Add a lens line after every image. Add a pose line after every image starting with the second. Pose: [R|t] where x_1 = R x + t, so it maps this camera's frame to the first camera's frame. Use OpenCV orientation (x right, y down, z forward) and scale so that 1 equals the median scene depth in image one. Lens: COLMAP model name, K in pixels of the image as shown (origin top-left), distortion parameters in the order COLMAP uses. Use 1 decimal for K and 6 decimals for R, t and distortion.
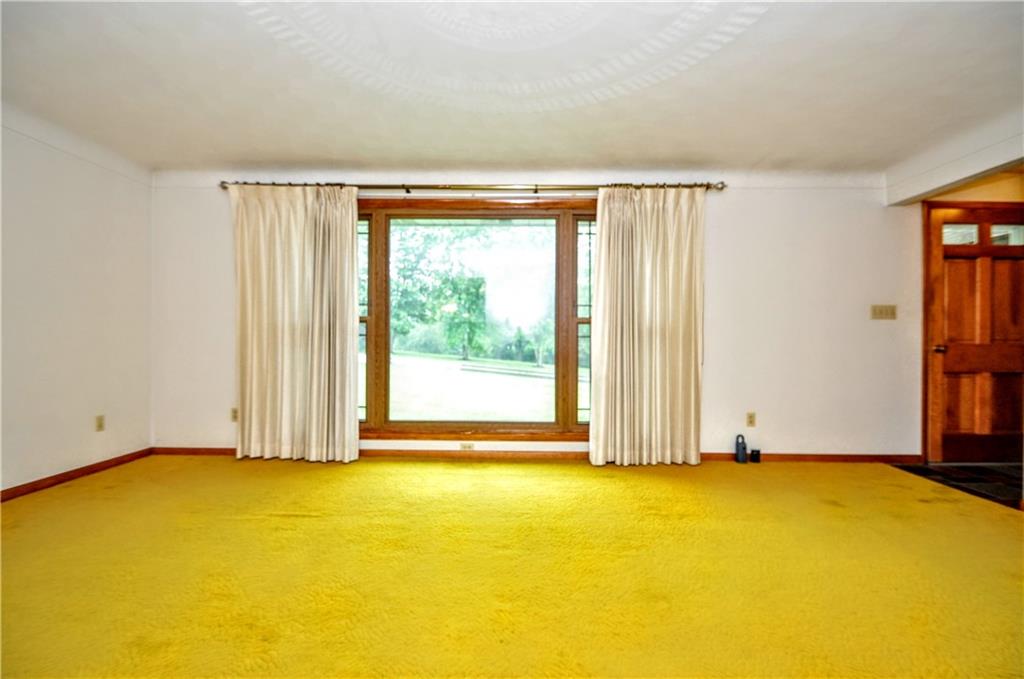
lens RADIAL K [[451.6, 0, 514.1], [0, 451.6, 336.3], [0, 0, 1]] dist [0.014450, -0.000787]
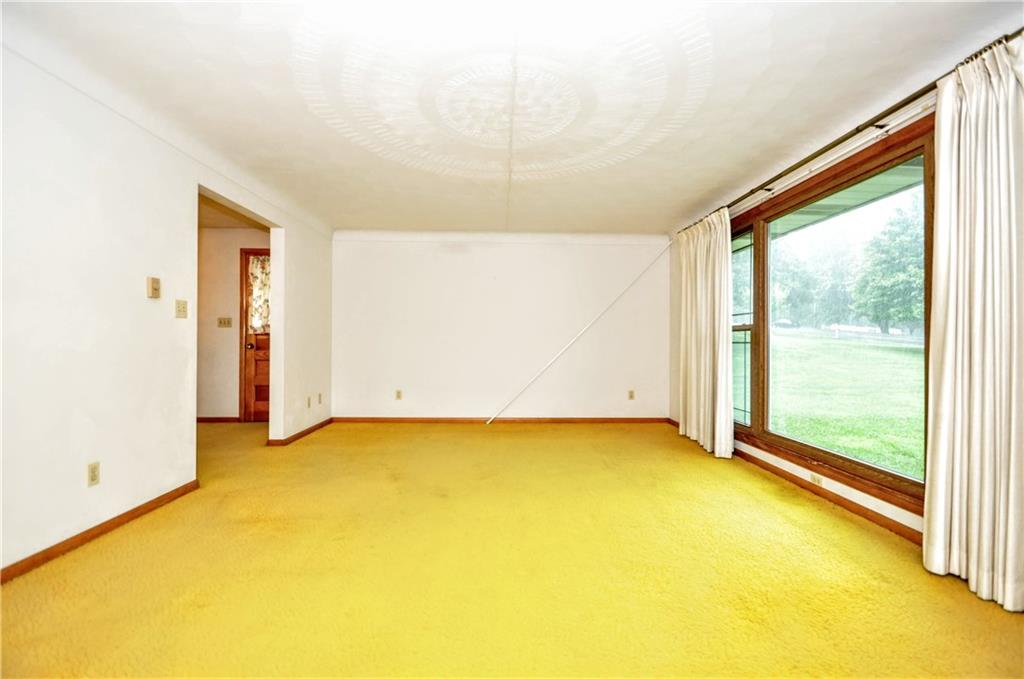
lens RADIAL K [[451.6, 0, 514.1], [0, 451.6, 342.7], [0, 0, 1]] dist [0.014450, -0.000787]
pose [[0.070966, -0.002964, -0.997474, 0.695019], [-0.002406, 0.999992, -0.003143, 0.002058], [0.997476, 0.002623, 0.070958, 0.418548]]
